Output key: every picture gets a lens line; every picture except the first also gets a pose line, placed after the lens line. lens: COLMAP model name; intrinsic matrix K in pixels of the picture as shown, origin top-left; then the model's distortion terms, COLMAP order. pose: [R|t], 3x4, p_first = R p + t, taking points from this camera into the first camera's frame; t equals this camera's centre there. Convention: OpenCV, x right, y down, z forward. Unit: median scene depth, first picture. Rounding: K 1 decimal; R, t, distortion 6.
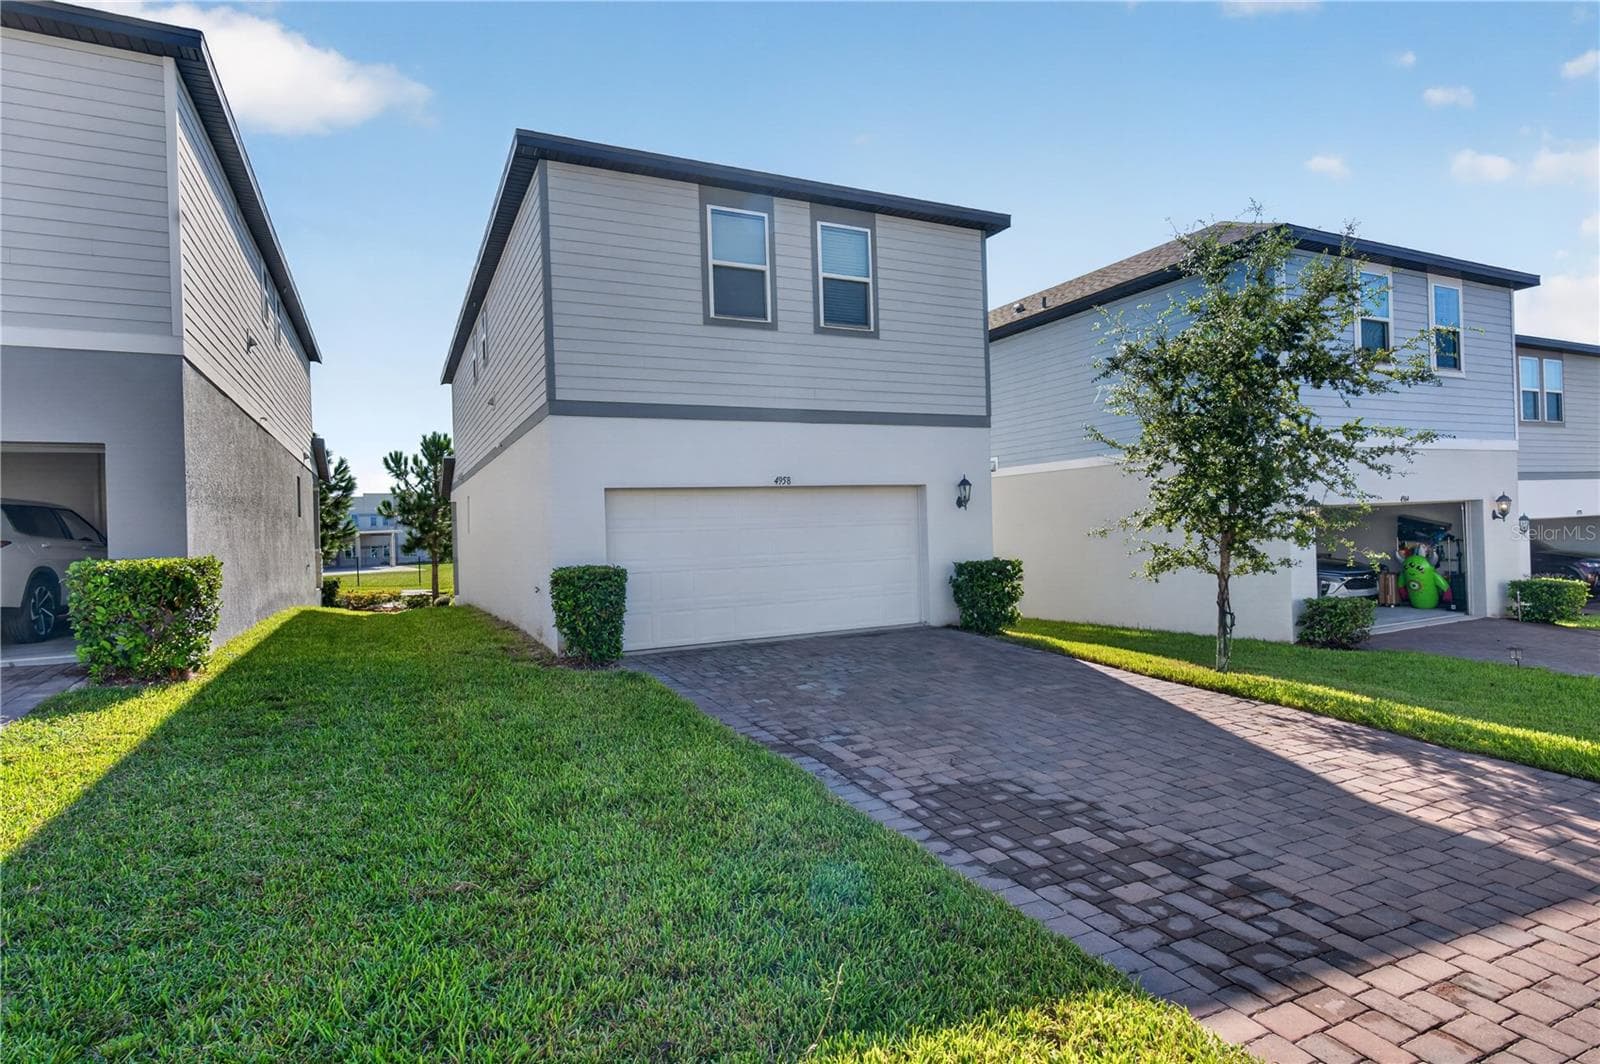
lens RADIAL K [[841.9, 0, 800.0], [0, 841.9, 532.0], [0, 0, 1]] dist [0.000205, 0.000398]
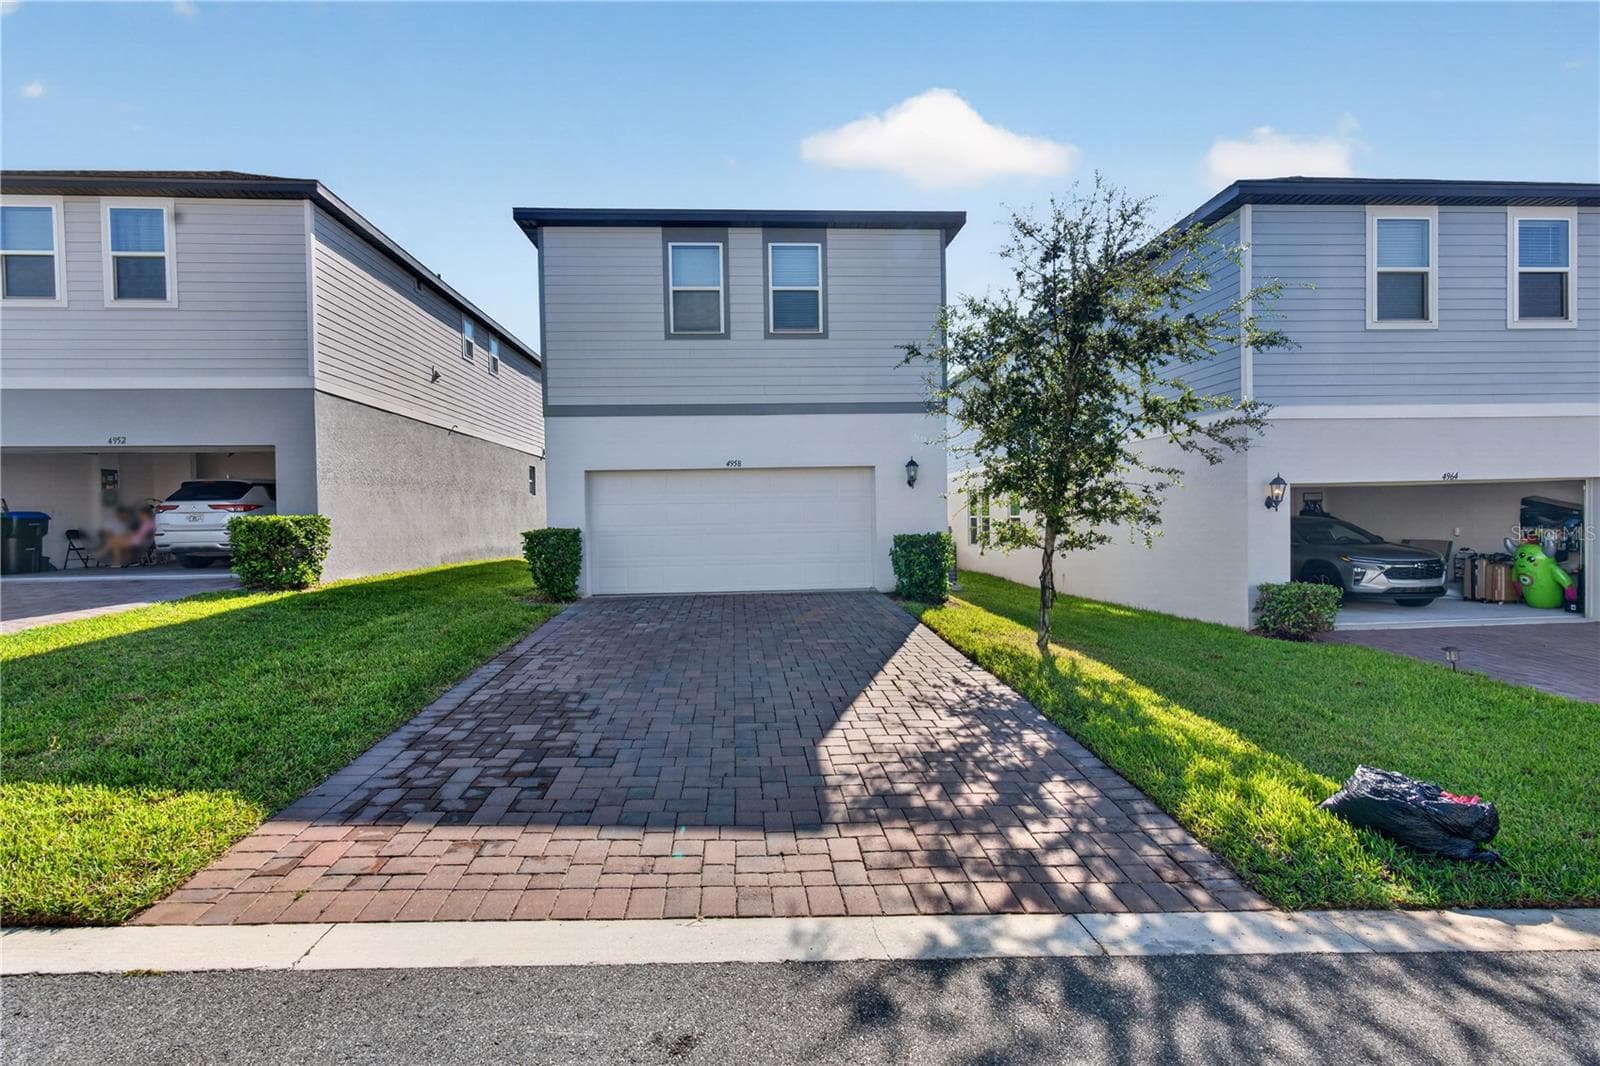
lens RADIAL K [[738.3, 0, 775.2], [0, 738.3, 533.0], [0, 0, 1]] dist [-0.001453, 0.000396]
pose [[0.920870, 0.024083, -0.389125, 0.473810], [-0.013578, 0.999466, 0.029725, 0.007131], [0.389633, -0.022089, 0.920705, 0.043633]]
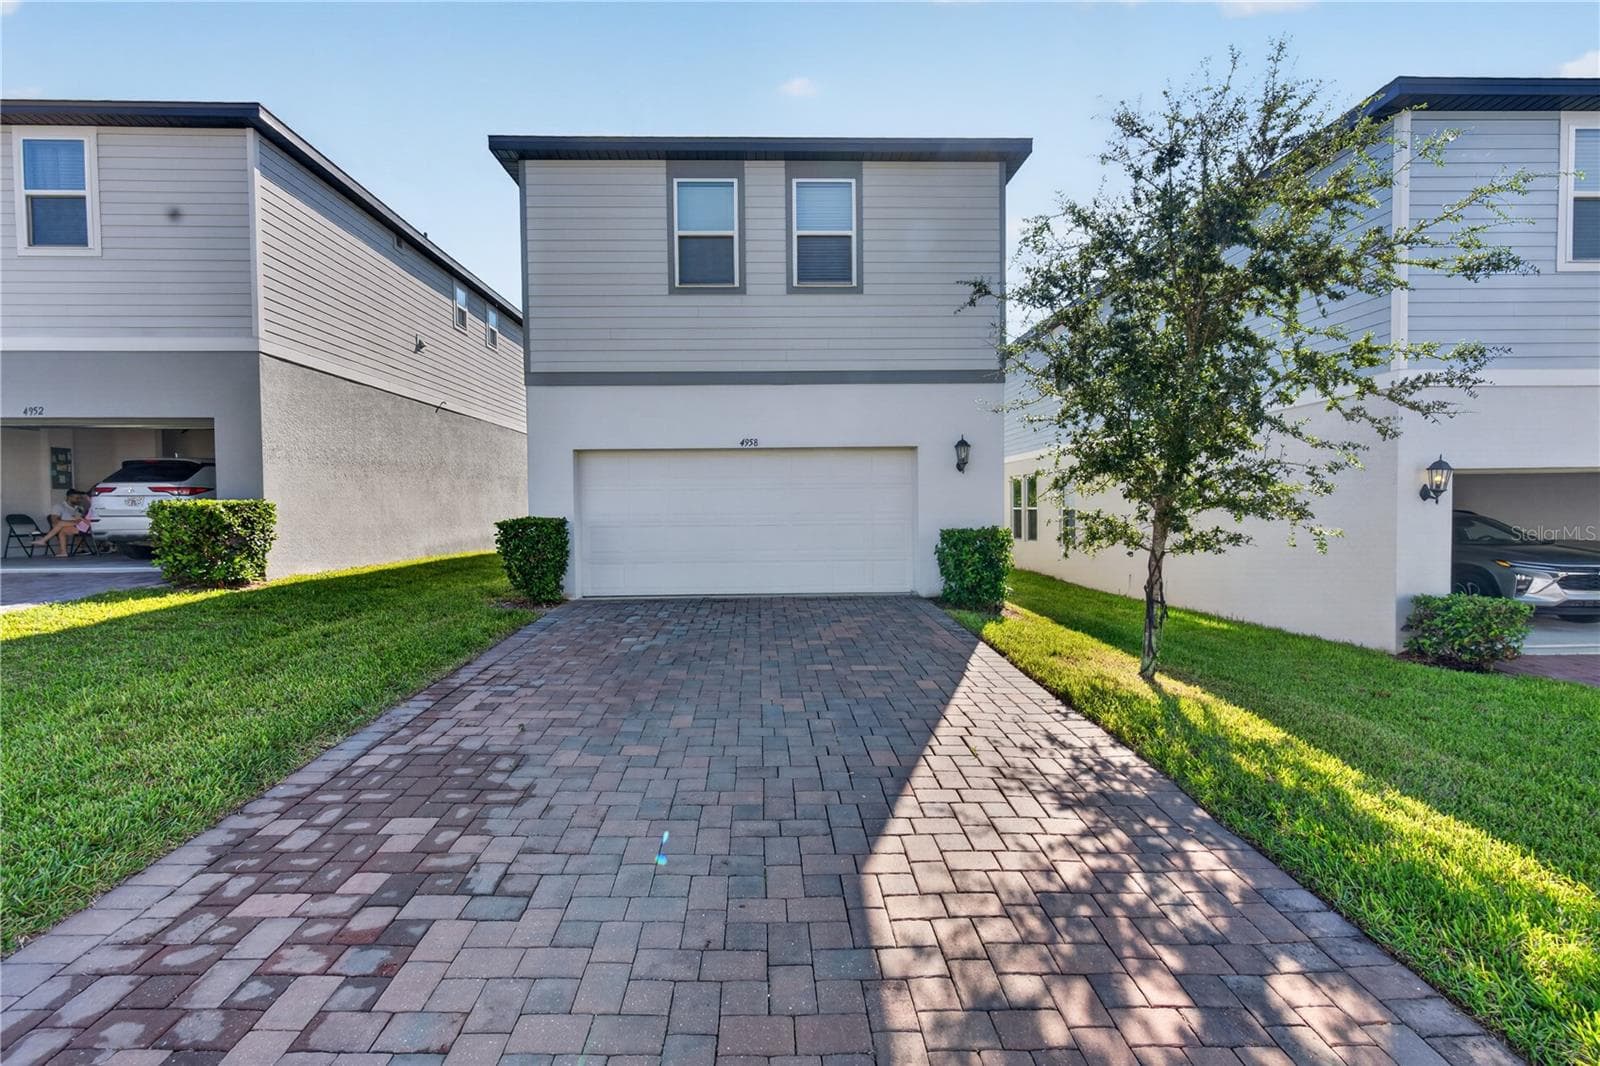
lens RADIAL K [[738.3, 0, 775.2], [0, 738.3, 533.0], [0, 0, 1]] dist [-0.001453, 0.000396]
pose [[0.908109, 0.037504, -0.417051, 0.405912], [-0.021263, 0.998826, 0.043523, 0.009921], [0.418193, -0.030656, 0.907841, 0.205058]]
